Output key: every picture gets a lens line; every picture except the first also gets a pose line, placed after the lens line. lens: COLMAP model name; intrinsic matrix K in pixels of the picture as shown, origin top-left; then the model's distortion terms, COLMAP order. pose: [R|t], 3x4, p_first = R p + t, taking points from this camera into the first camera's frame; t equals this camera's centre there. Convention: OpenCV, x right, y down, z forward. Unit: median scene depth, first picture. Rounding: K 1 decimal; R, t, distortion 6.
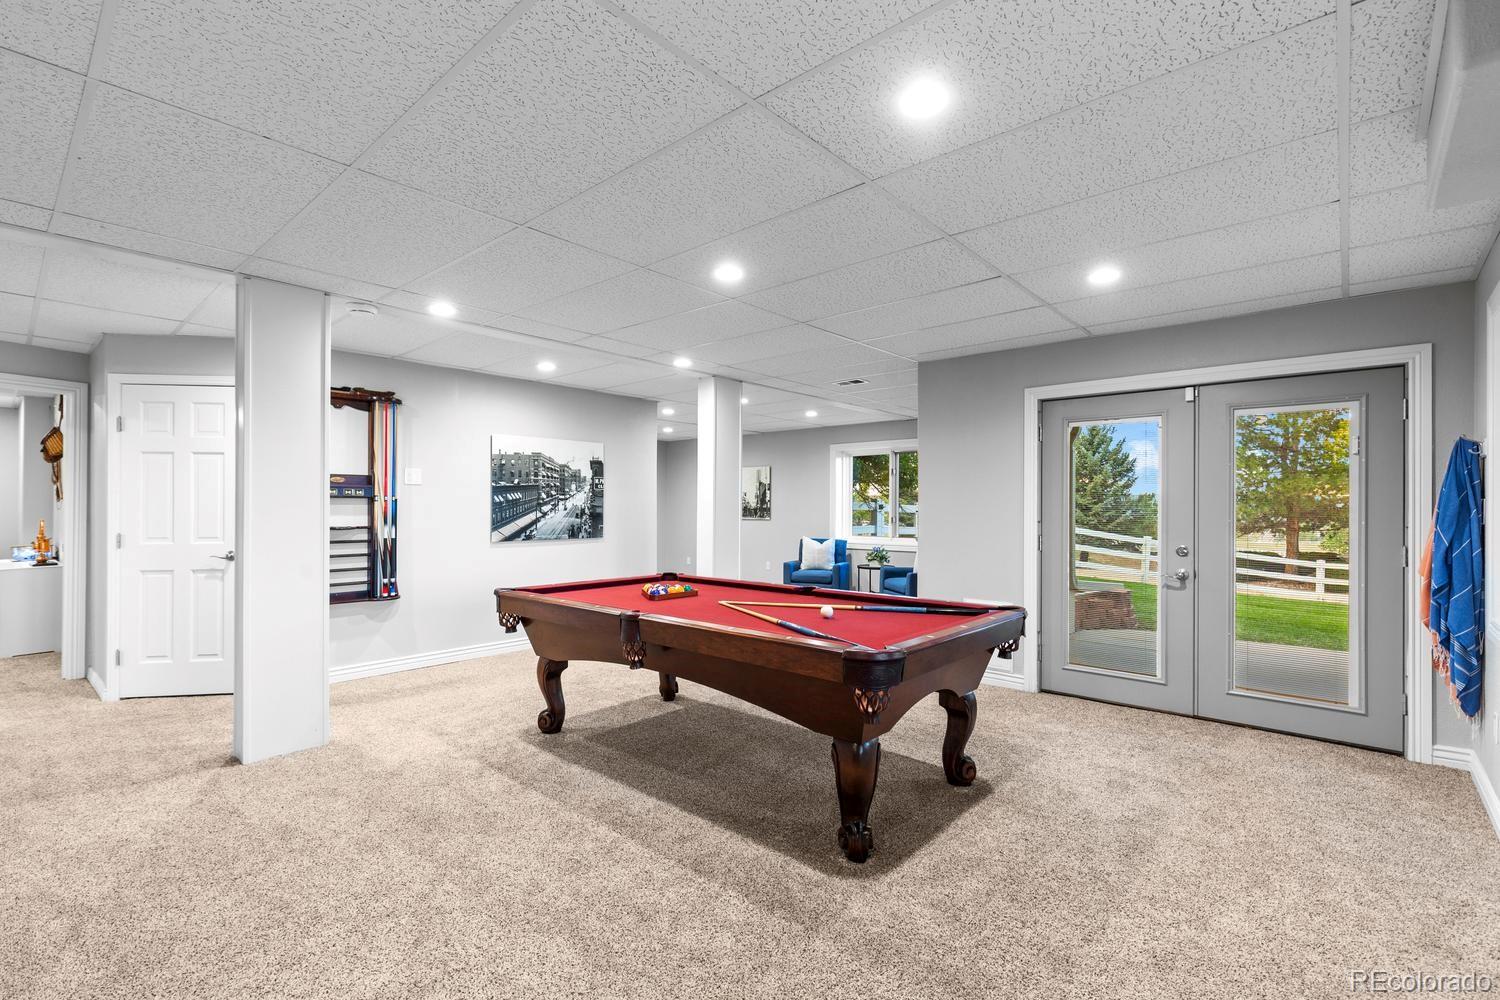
lens RADIAL K [[682.1, 0, 755.9], [0, 682.1, 513.0], [0, 0, 1]] dist [0.005802, -0.001570]
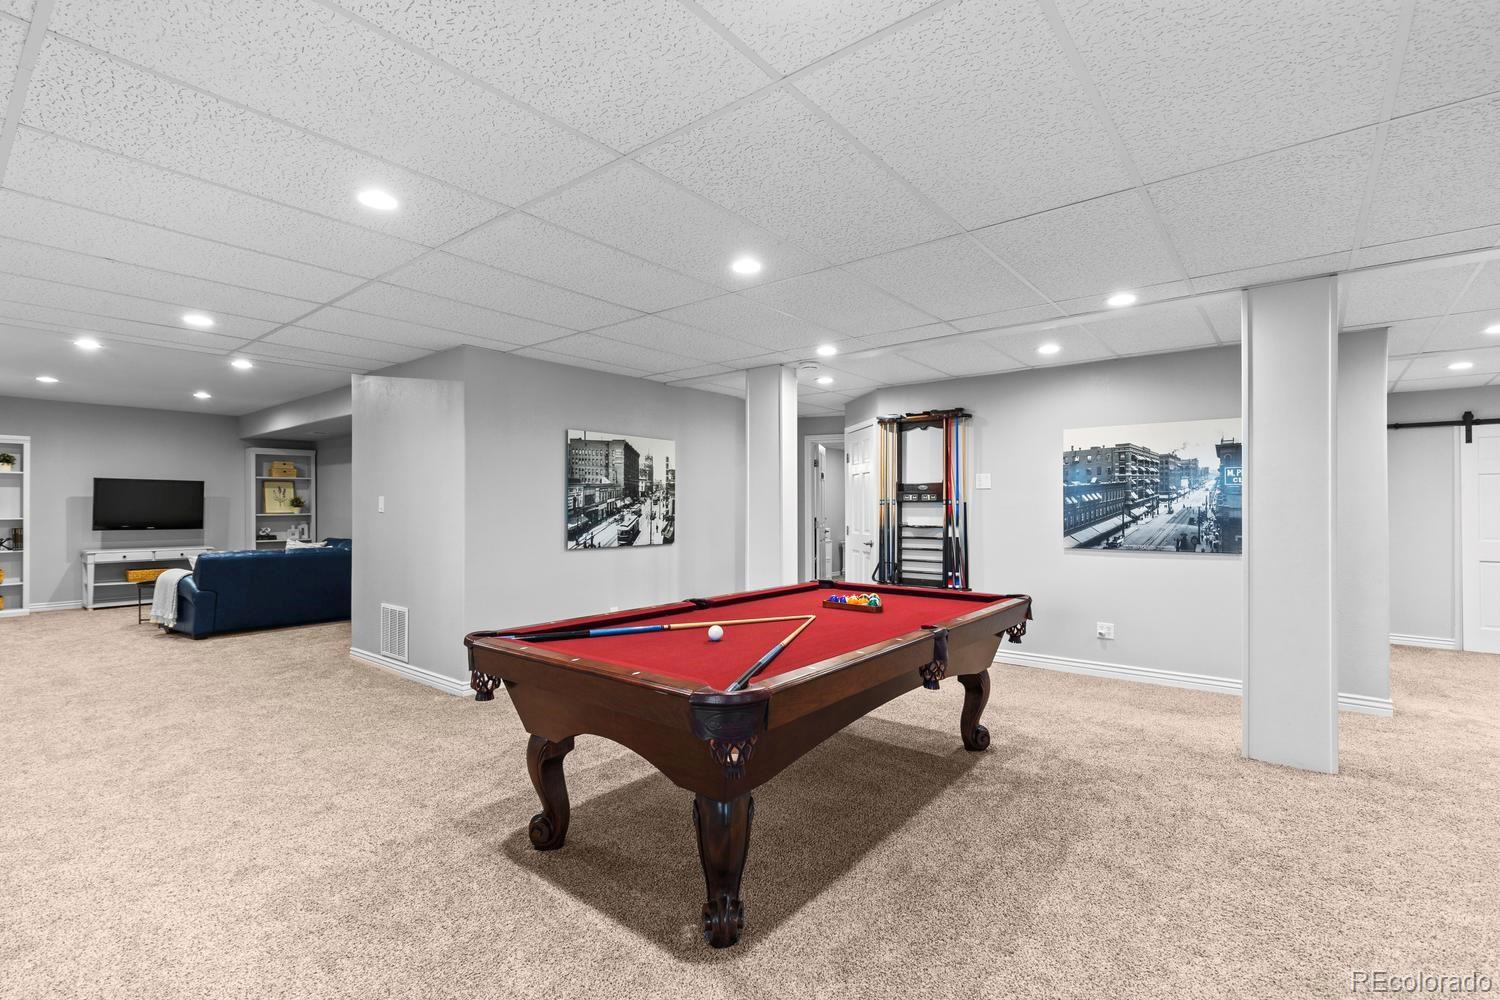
lens RADIAL K [[682.1, 0, 749.3], [0, 682.1, 507.8], [0, 0, 1]] dist [0.005802, -0.001570]
pose [[0.042326, -0.005116, -0.999091, 0.459076], [-0.010376, 0.999931, -0.005560, -0.001640], [0.999050, 0.010602, 0.042270, 0.484355]]
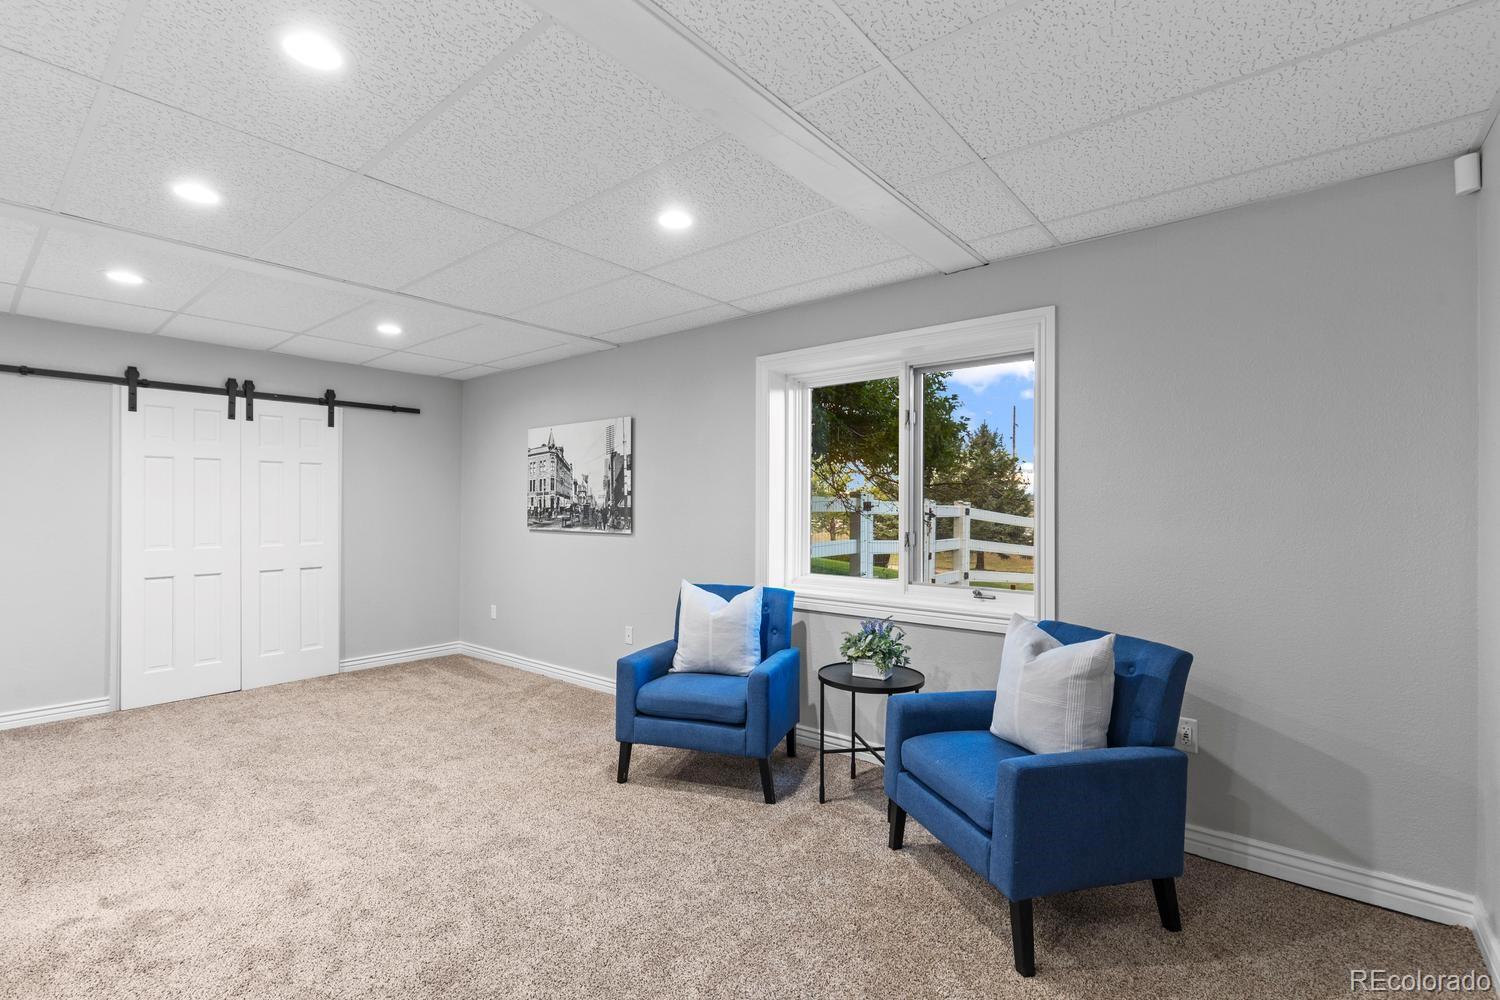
lens RADIAL K [[682.1, 0, 741.6], [0, 682.1, 497.0], [0, 0, 1]] dist [0.005802, -0.001570]
pose [[0.999891, -0.000220, 0.014769, 0.135880], [0.000548, 0.999754, -0.022162, -0.007758], [-0.014760, 0.022168, 0.999645, 0.846587]]
